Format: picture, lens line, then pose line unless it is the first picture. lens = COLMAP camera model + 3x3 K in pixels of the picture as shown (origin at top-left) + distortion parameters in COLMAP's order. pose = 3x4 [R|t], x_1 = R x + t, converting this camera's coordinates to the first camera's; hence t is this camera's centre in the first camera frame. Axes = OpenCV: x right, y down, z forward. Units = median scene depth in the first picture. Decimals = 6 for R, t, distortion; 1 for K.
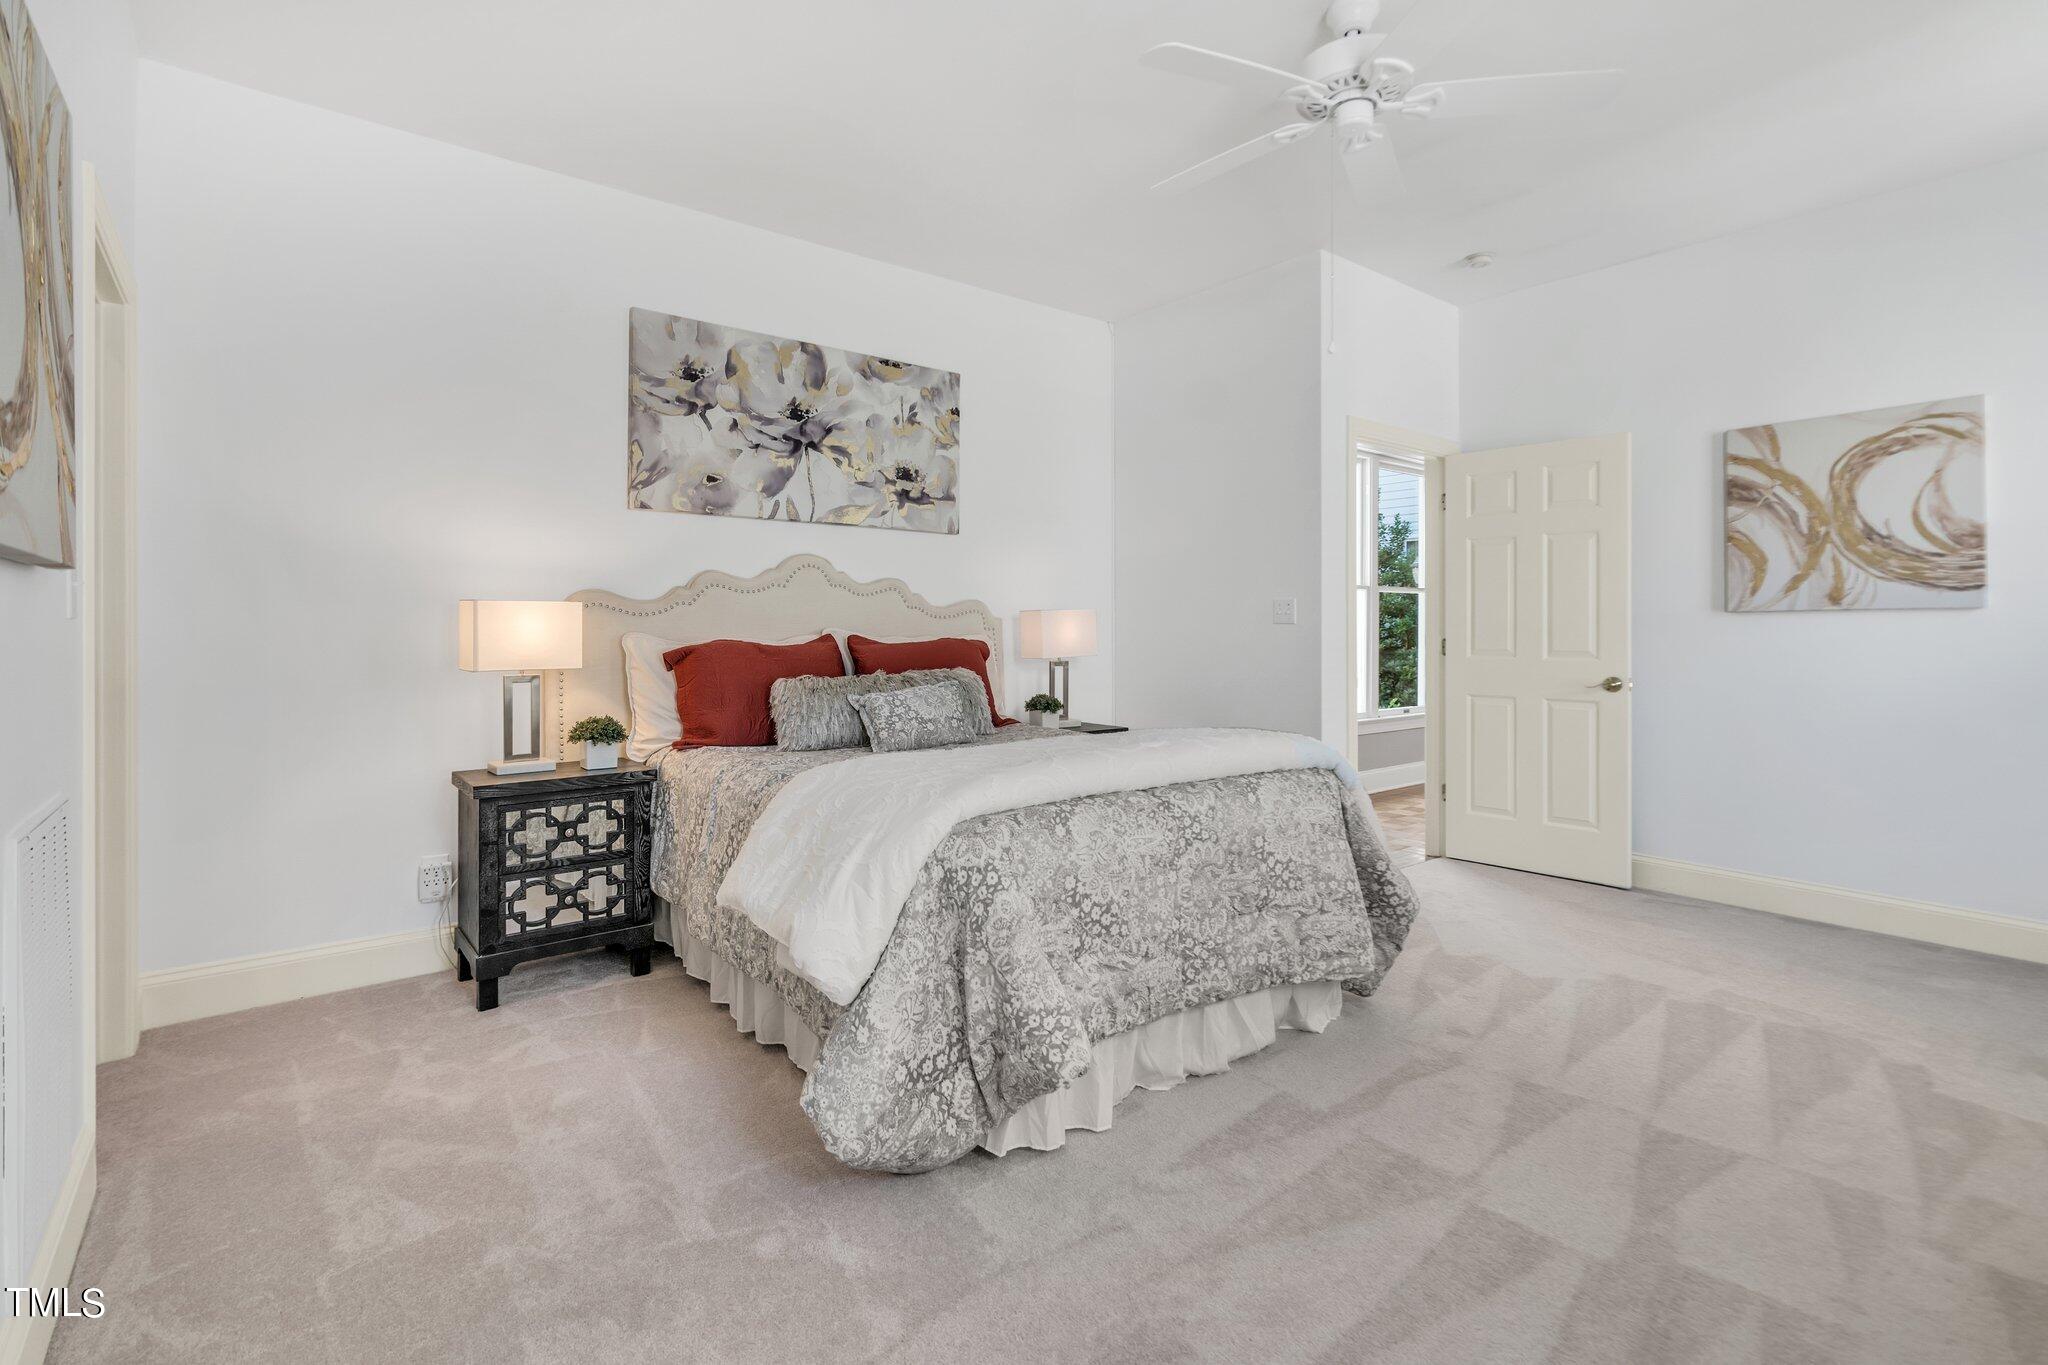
lens RADIAL K [[937.4, 0, 1022.8], [0, 937.4, 633.9], [0, 0, 1]] dist [-0.004473, 0.001618]
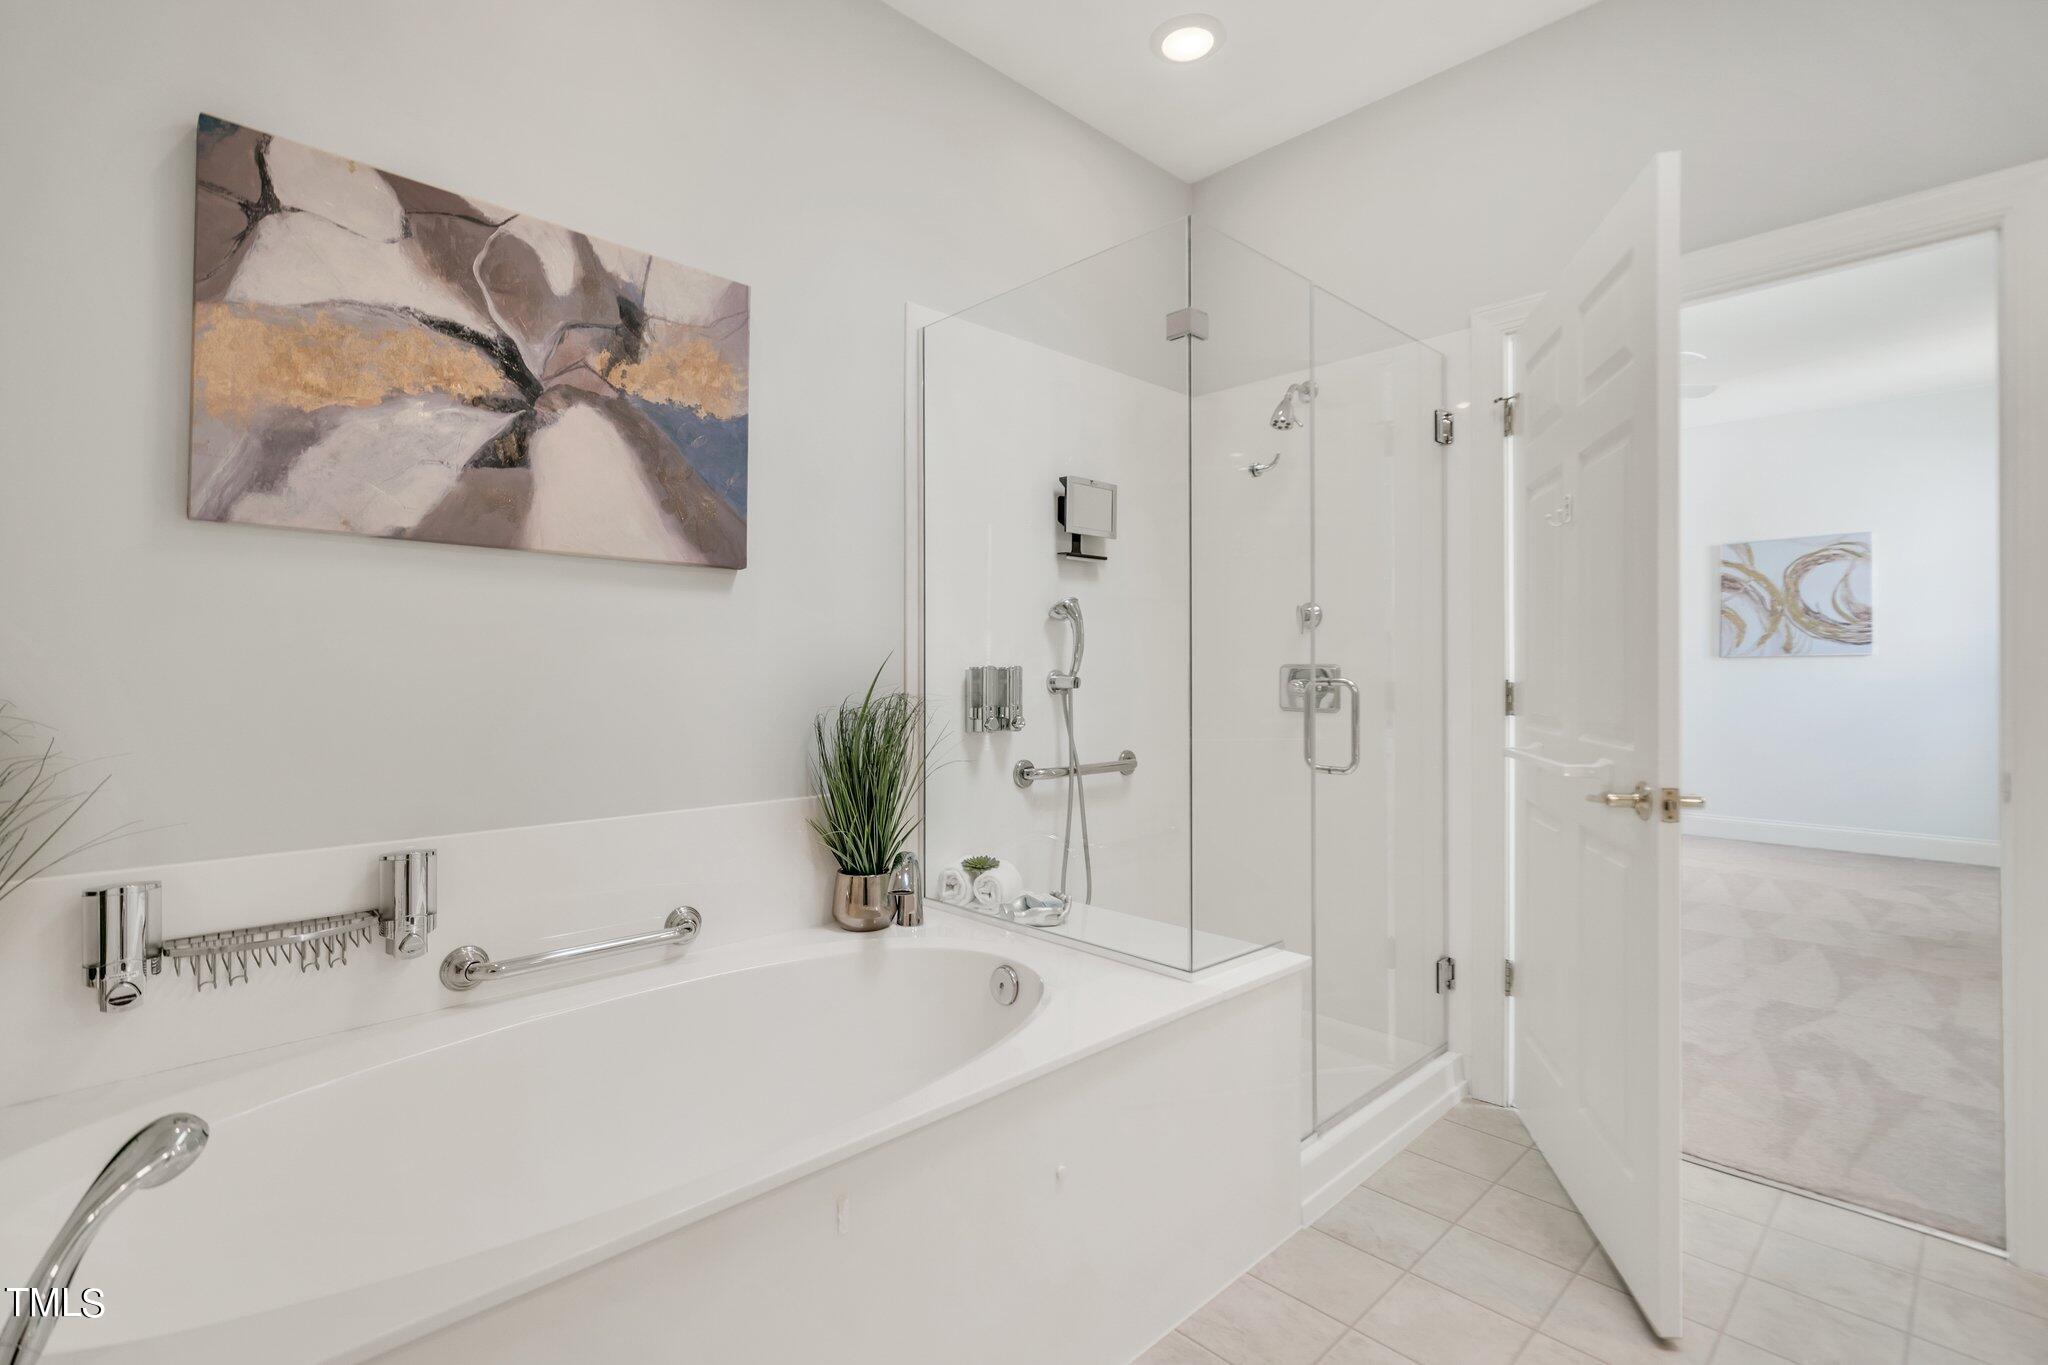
lens RADIAL K [[937.4, 0, 1022.8], [0, 937.4, 680.2], [0, 0, 1]] dist [-0.004473, 0.001618]
pose [[0.995114, -0.004172, 0.098640, -0.668951], [0.004021, 0.999990, 0.001731, 0.009327], [-0.098647, -0.001326, 0.995122, -0.539361]]
